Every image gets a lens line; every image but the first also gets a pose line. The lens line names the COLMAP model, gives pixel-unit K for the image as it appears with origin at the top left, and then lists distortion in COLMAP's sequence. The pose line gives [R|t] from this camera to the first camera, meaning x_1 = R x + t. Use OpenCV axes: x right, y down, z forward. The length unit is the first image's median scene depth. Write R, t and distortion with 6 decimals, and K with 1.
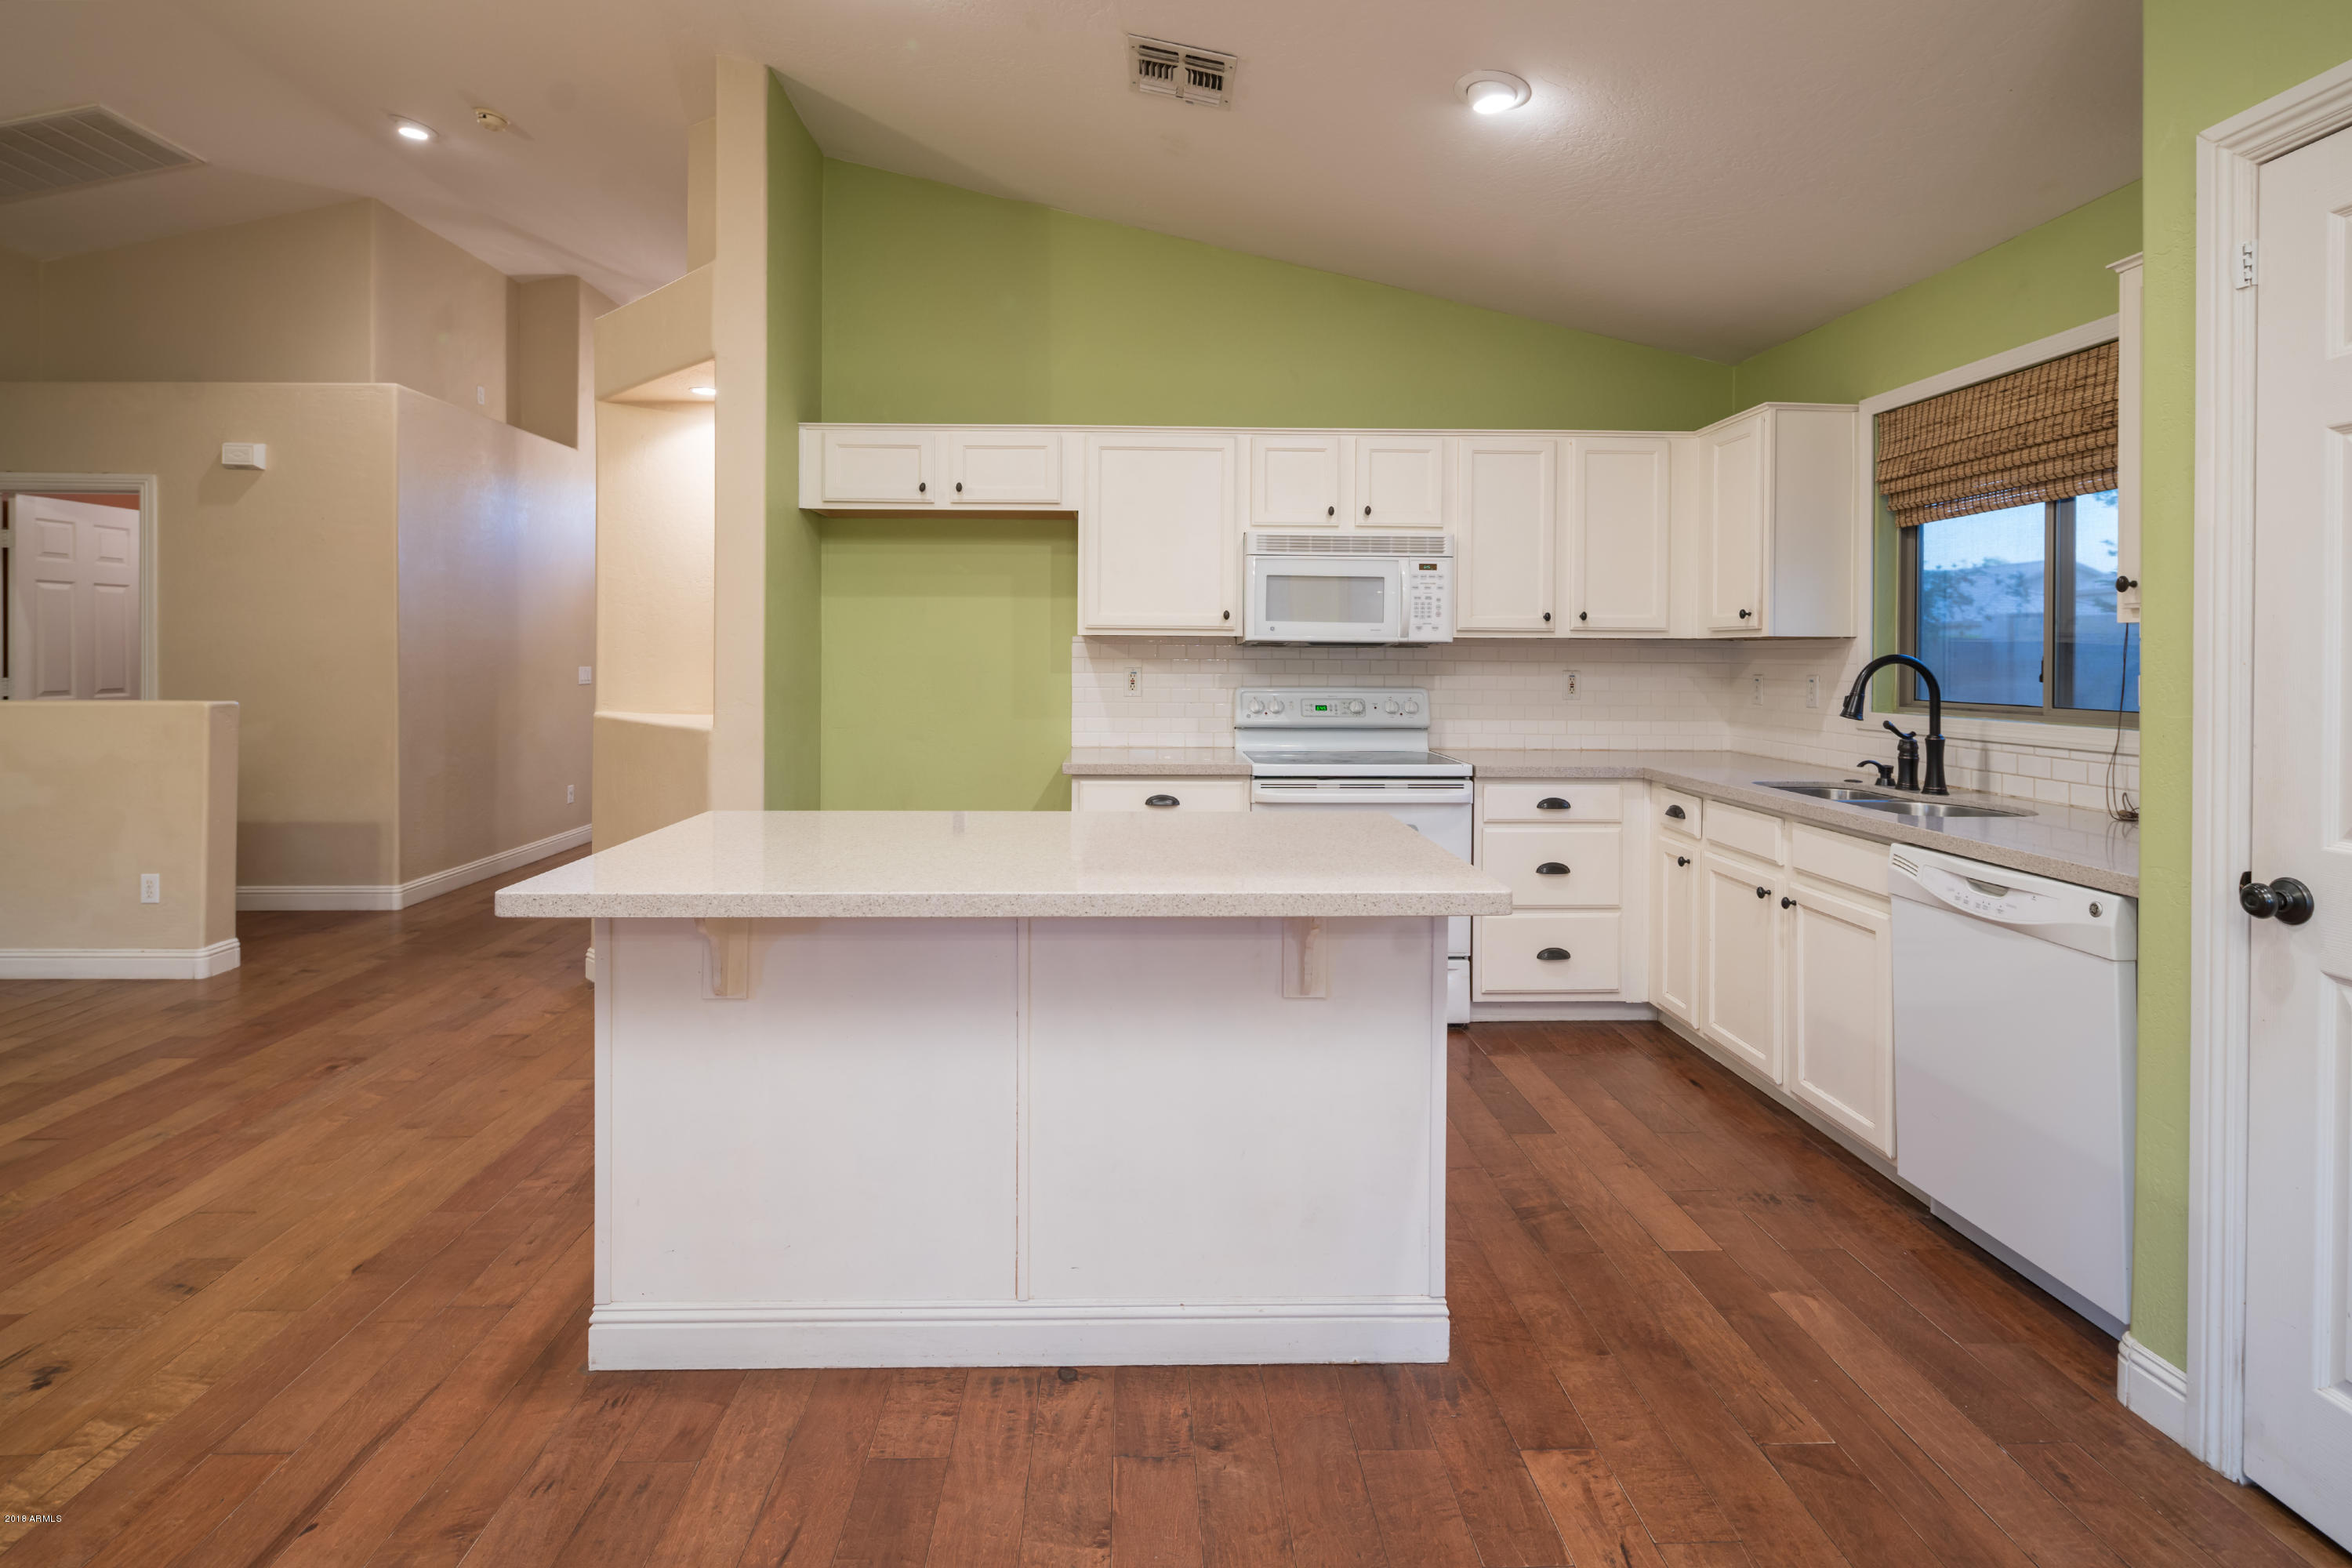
lens RADIAL K [[1140.9, 0, 1157.4], [0, 1140.9, 657.8], [0, 0, 1]] dist [0.006107, -0.005050]
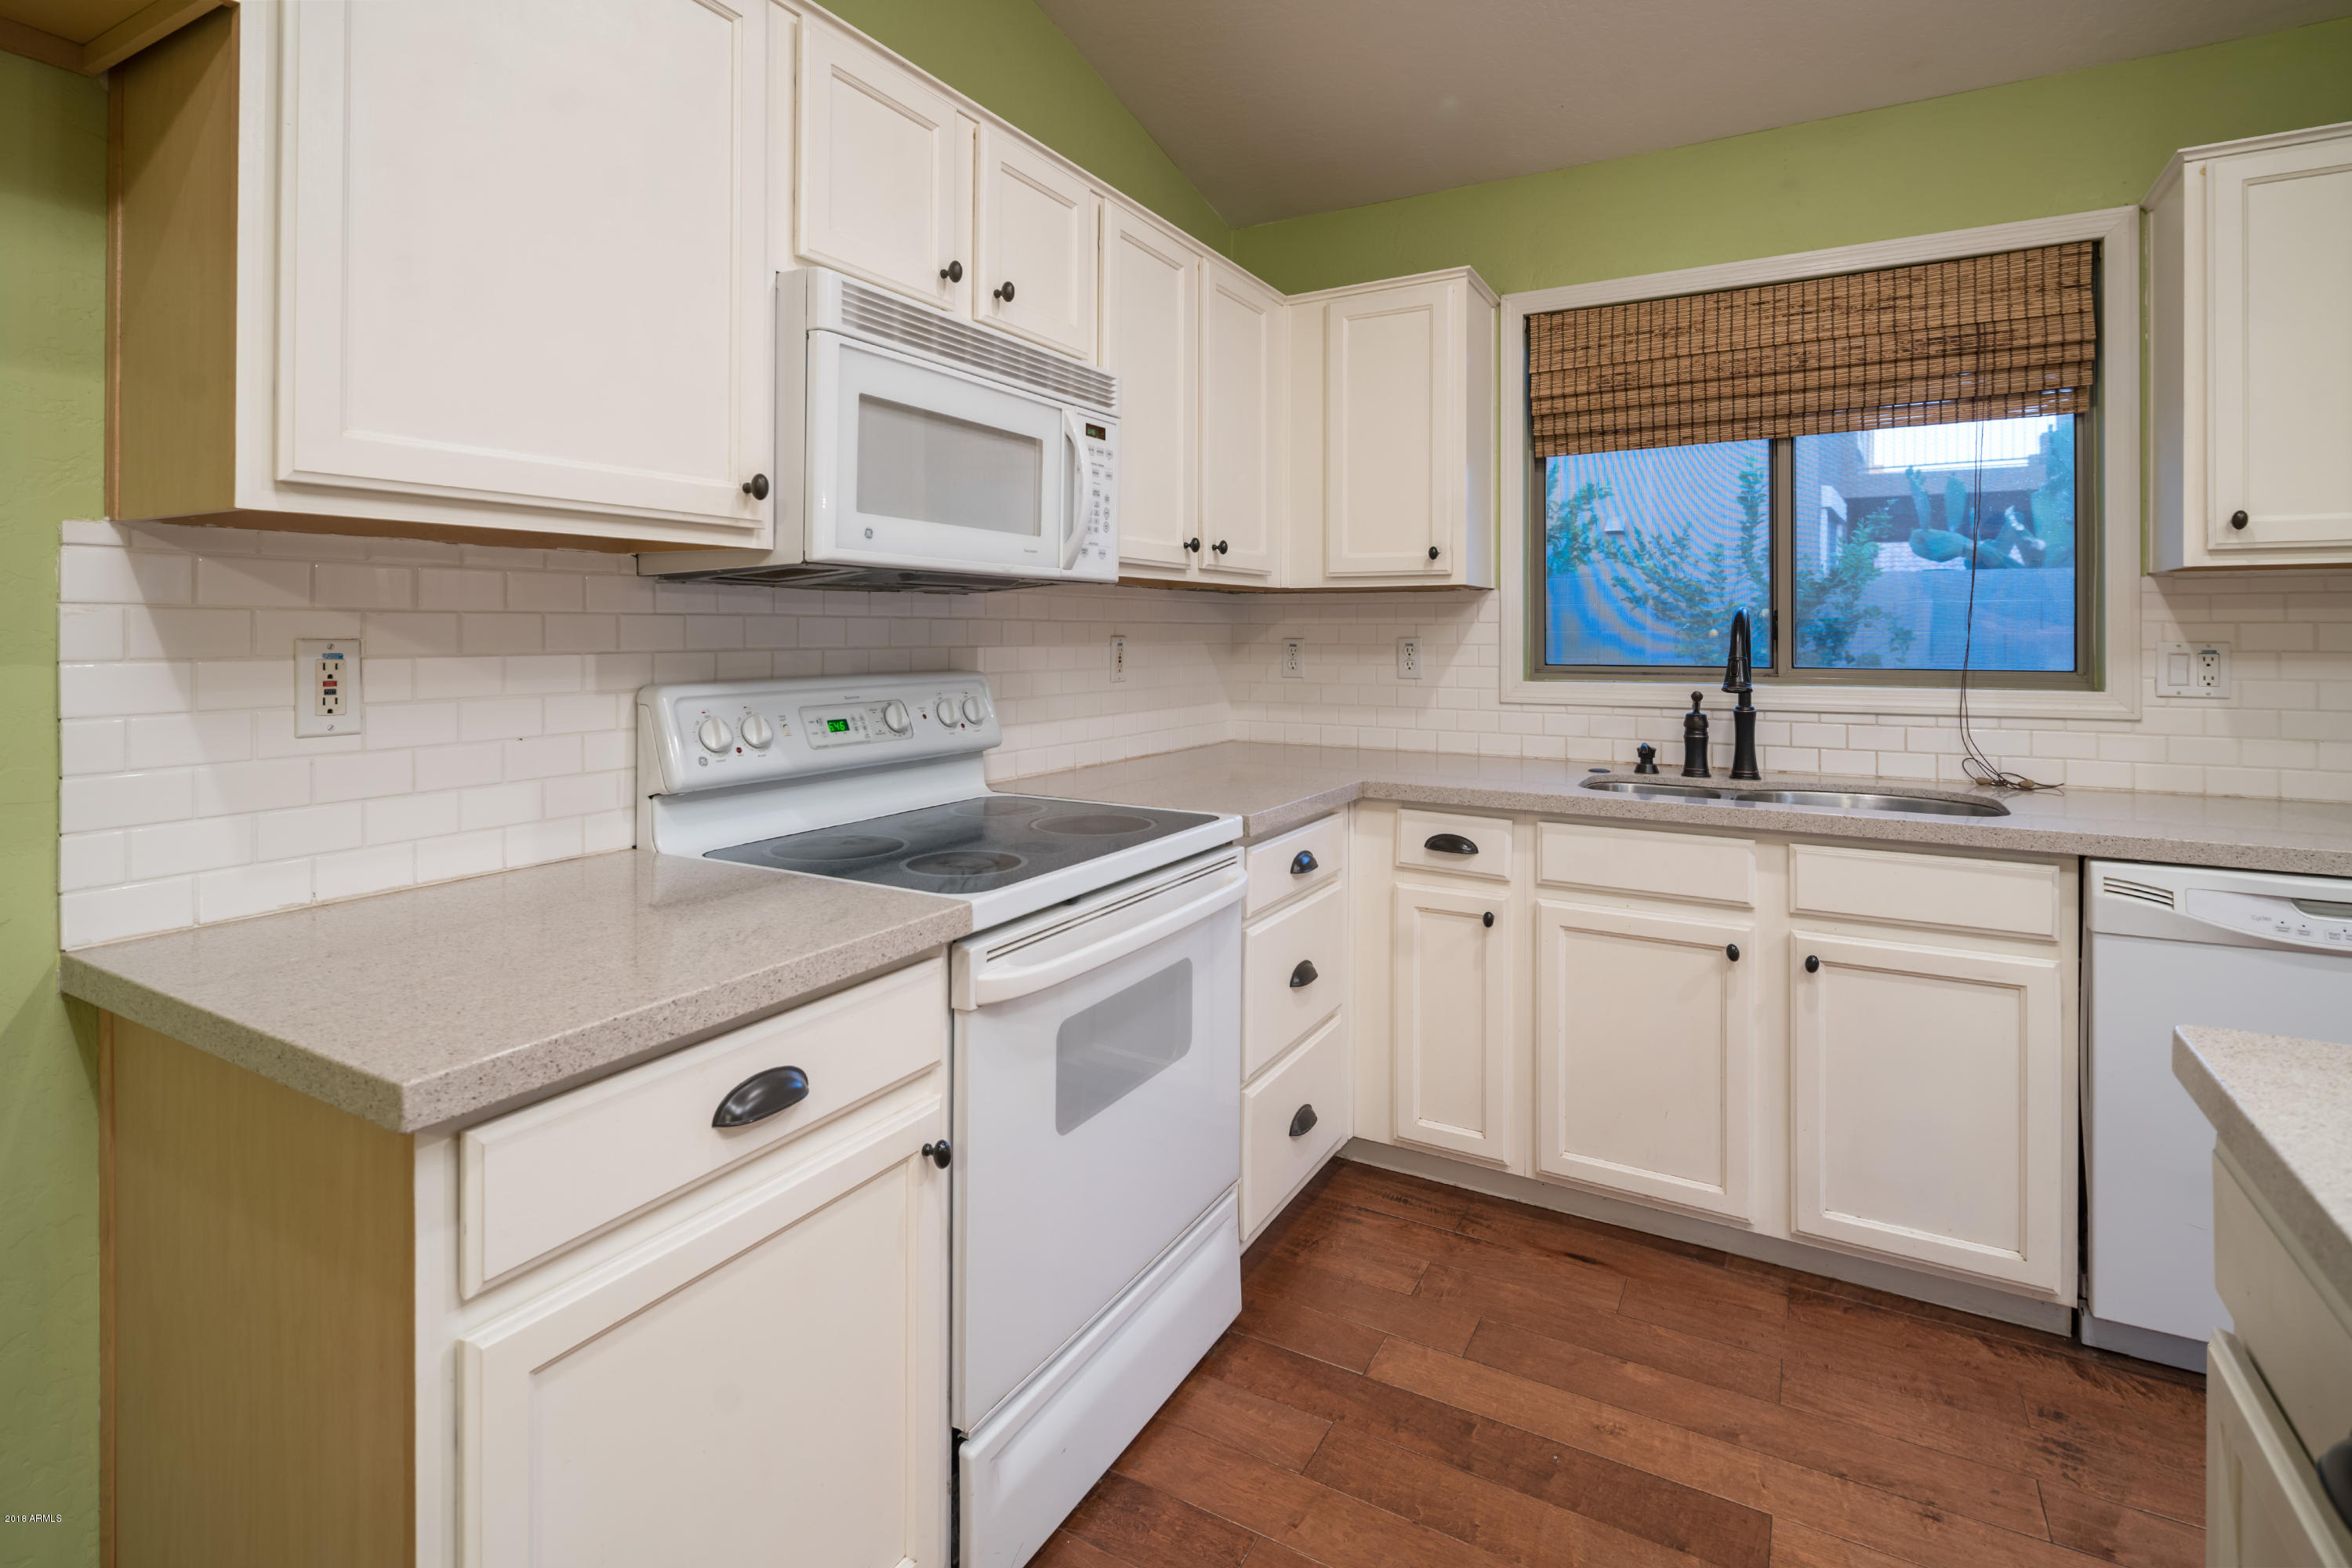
lens RADIAL K [[1140.9, 0, 1161.2], [0, 1140.9, 628.4], [0, 0, 1]] dist [0.006107, -0.005050]
pose [[0.523694, -0.004225, 0.851896, -0.198339], [0.004392, 0.999988, 0.002259, 0.007024], [-0.851895, 0.002559, 0.523706, 0.795542]]
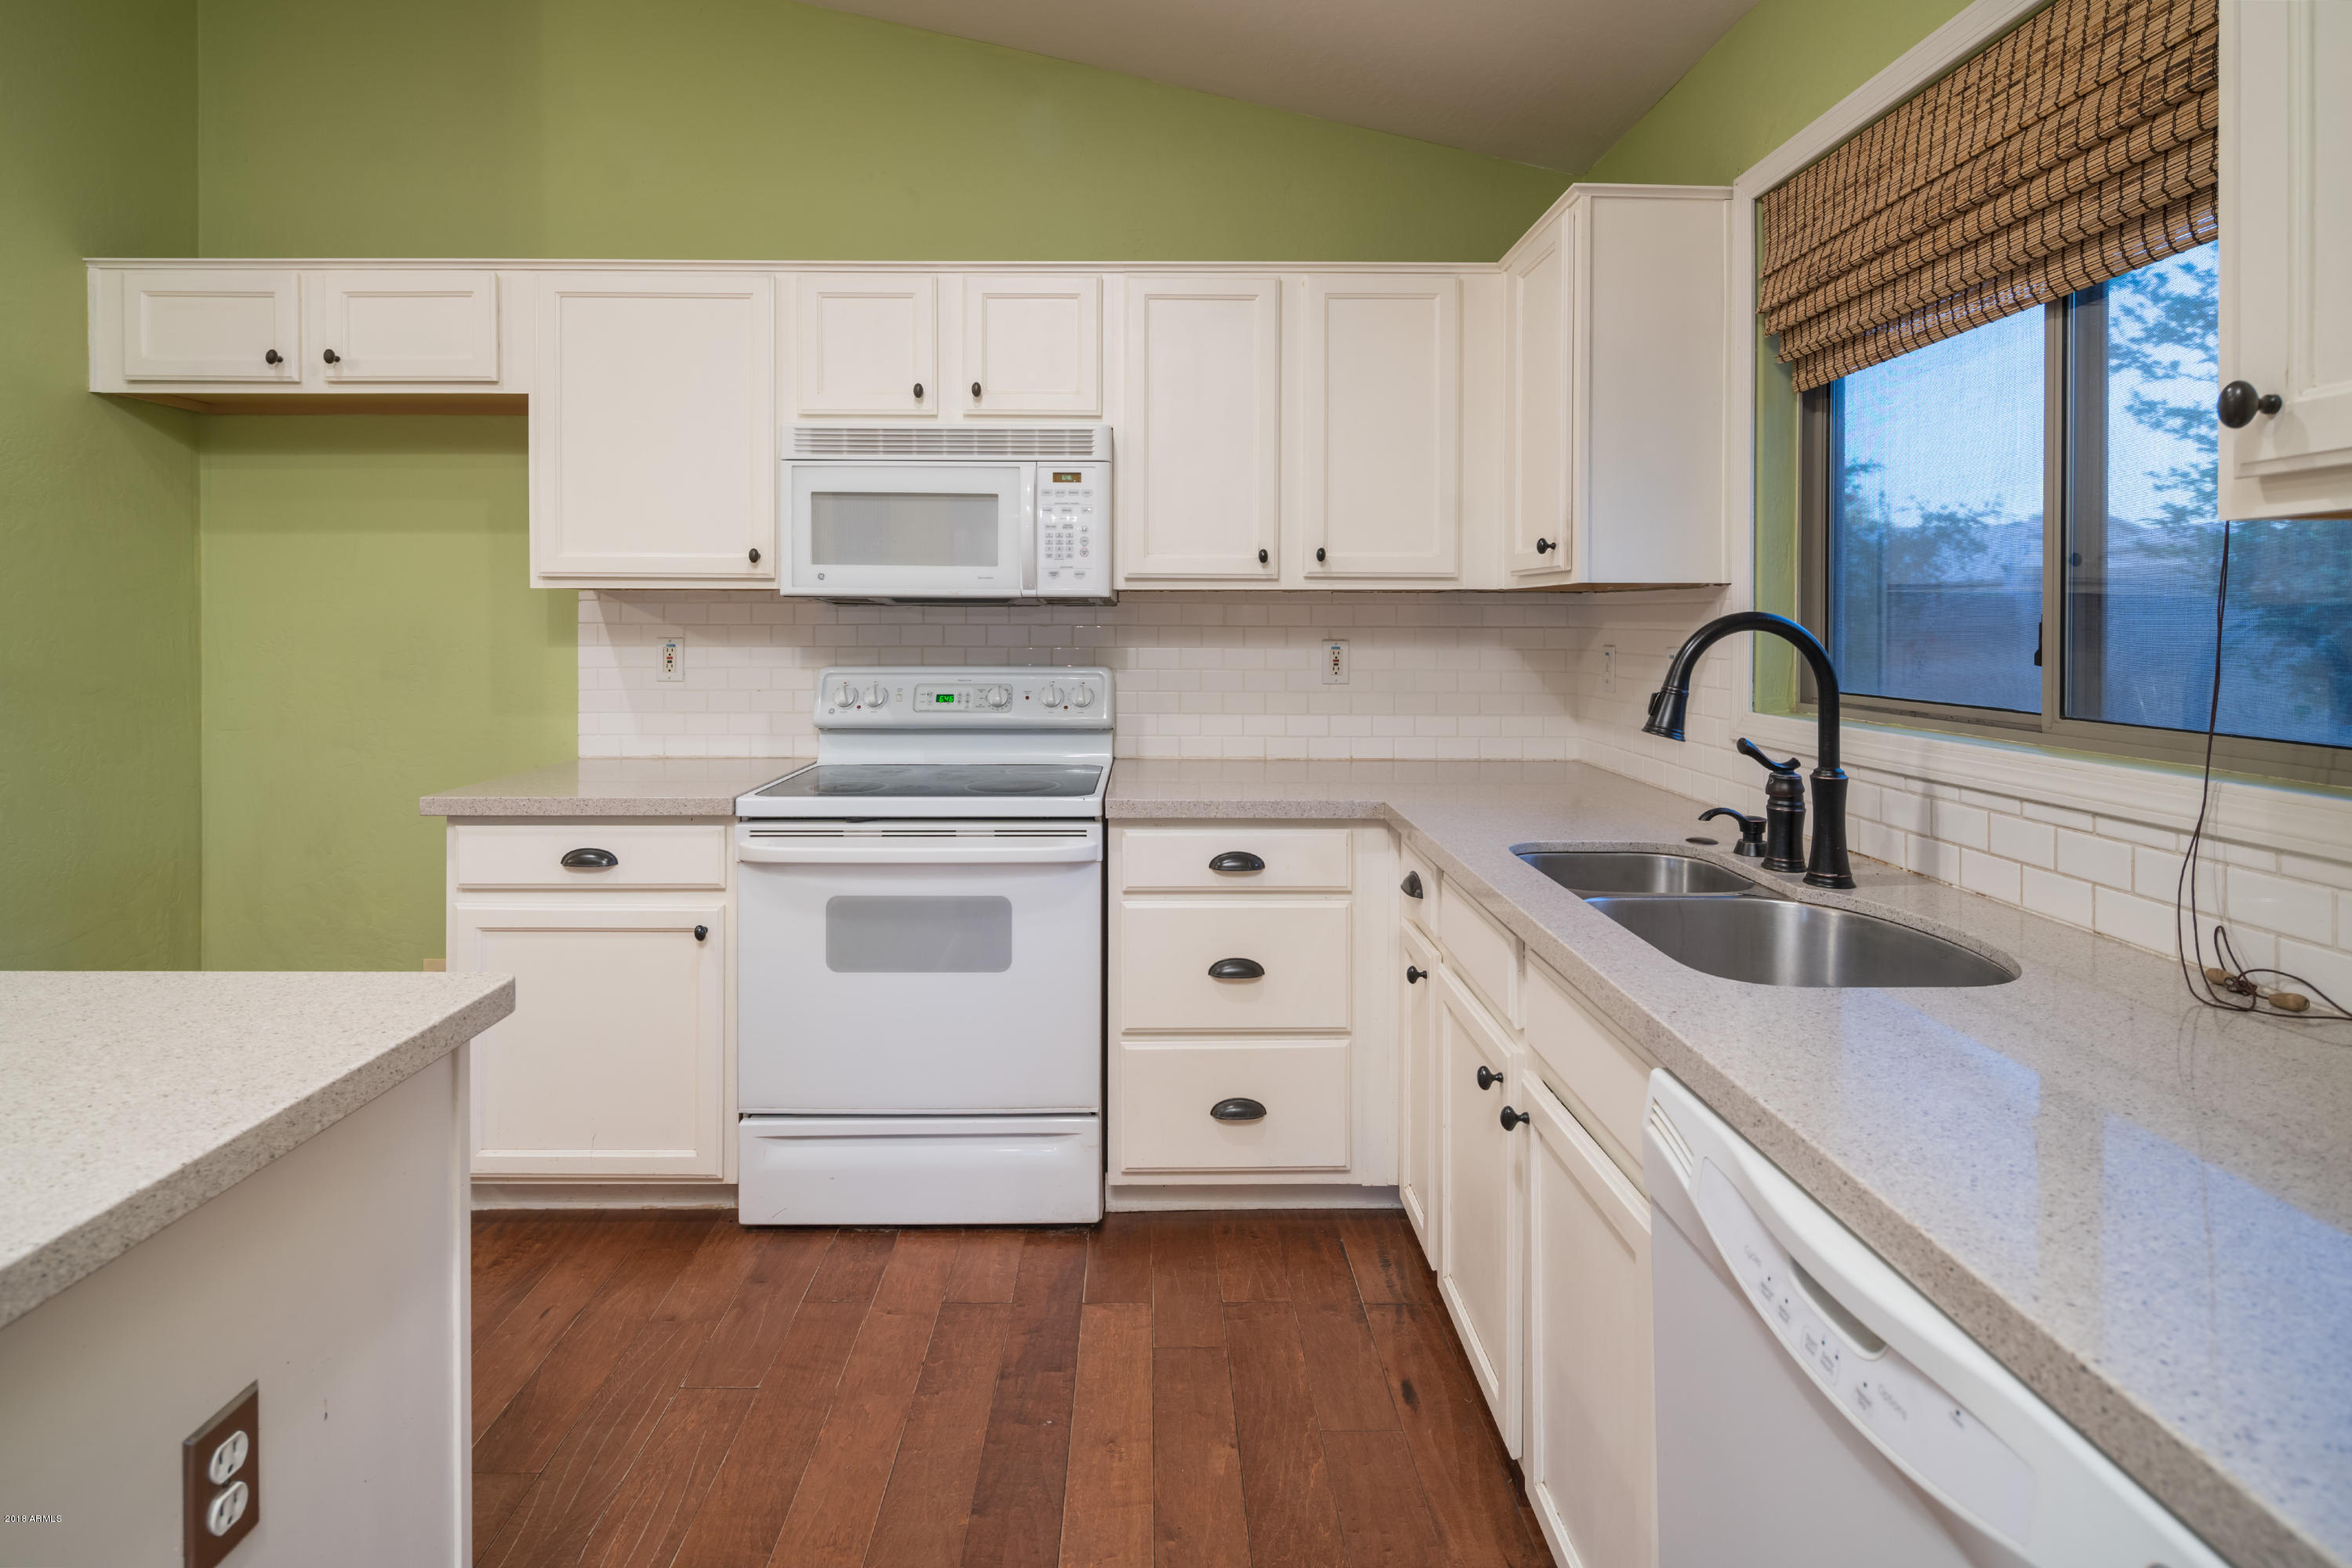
lens RADIAL K [[1140.9, 0, 1159.5], [0, 1140.9, 625.0], [0, 0, 1]] dist [0.006107, -0.005050]
pose [[0.999804, -0.004531, -0.019259, 0.335130], [0.004603, 0.999983, 0.003697, -0.000258], [0.019242, -0.003785, 0.999808, 0.414177]]
